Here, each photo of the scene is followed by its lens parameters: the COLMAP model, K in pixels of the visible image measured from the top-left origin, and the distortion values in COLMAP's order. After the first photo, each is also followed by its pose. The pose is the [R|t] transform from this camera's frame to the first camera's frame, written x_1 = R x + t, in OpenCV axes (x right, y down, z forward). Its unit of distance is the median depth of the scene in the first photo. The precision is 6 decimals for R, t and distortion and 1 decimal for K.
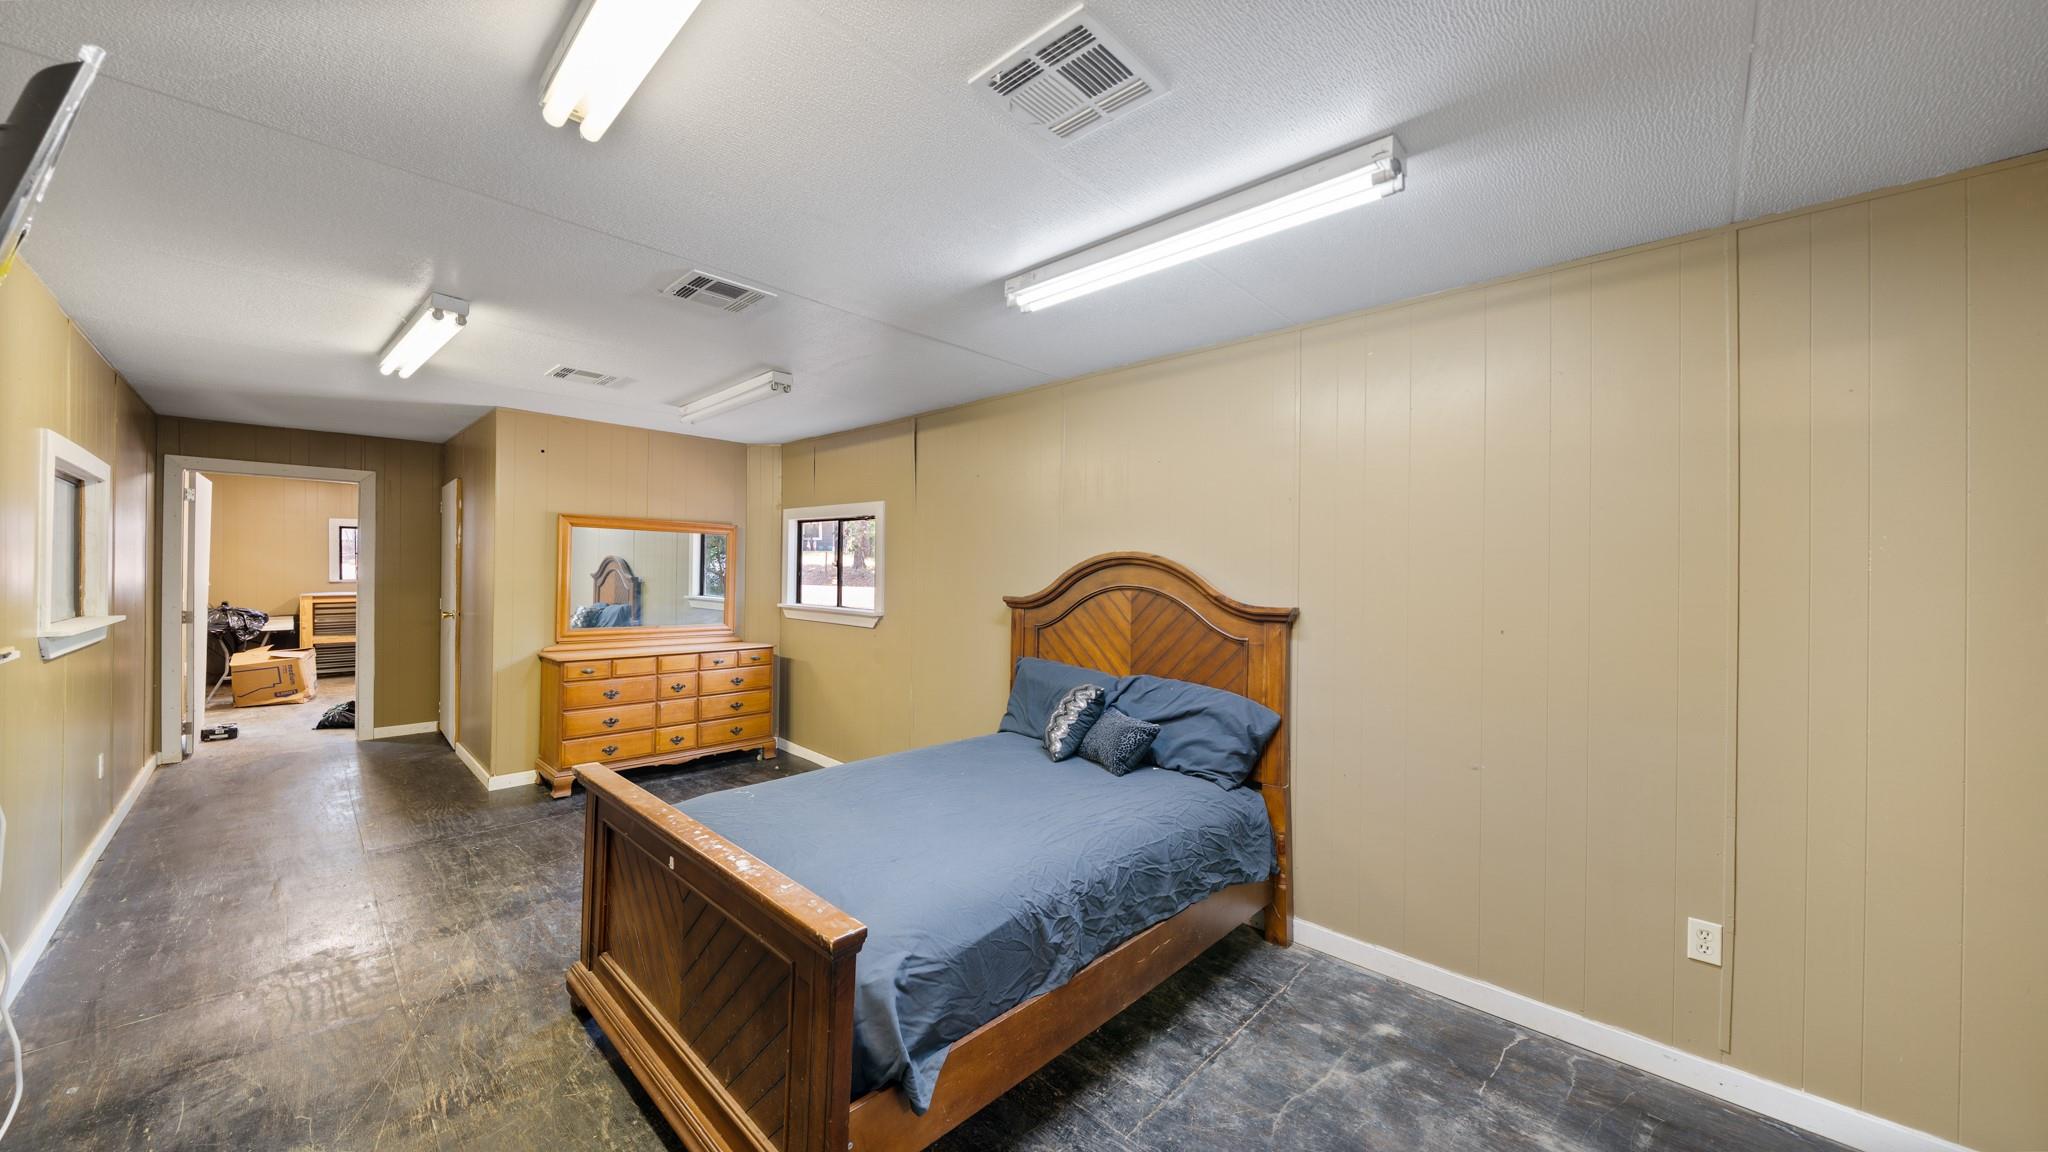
lens RADIAL K [[709.7, 0, 1024.0], [0, 709.7, 576.0], [0, 0, 1]] dist [-0.000291, -0.000100]
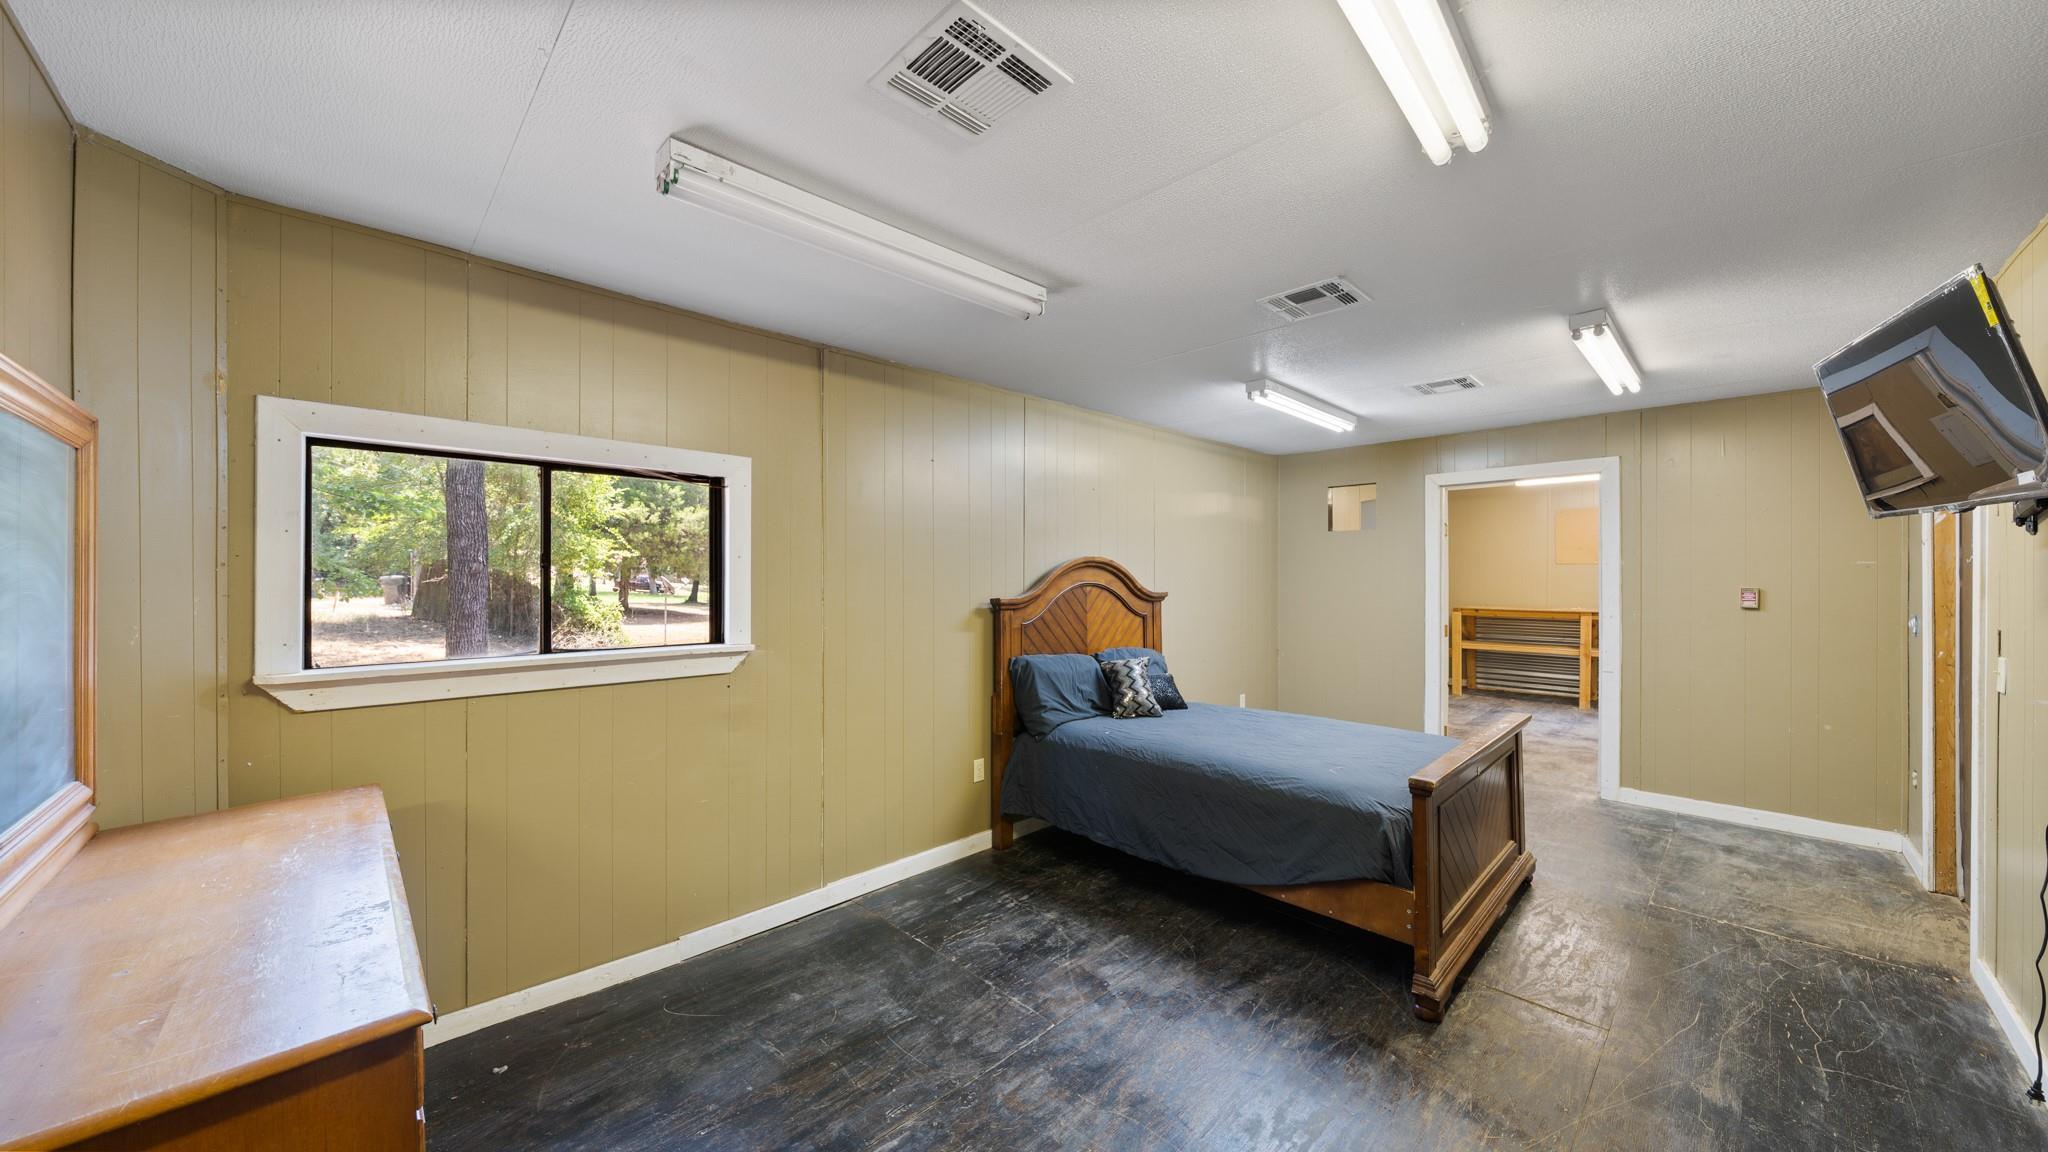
lens RADIAL K [[709.7, 0, 1024.0], [0, 709.7, 576.0], [0, 0, 1]] dist [-0.000291, -0.000100]
pose [[0.029674, -0.012616, 0.999480, -1.177923], [0.006740, 0.999900, 0.012422, -0.018187], [-0.999537, 0.006368, 0.029756, 1.114898]]
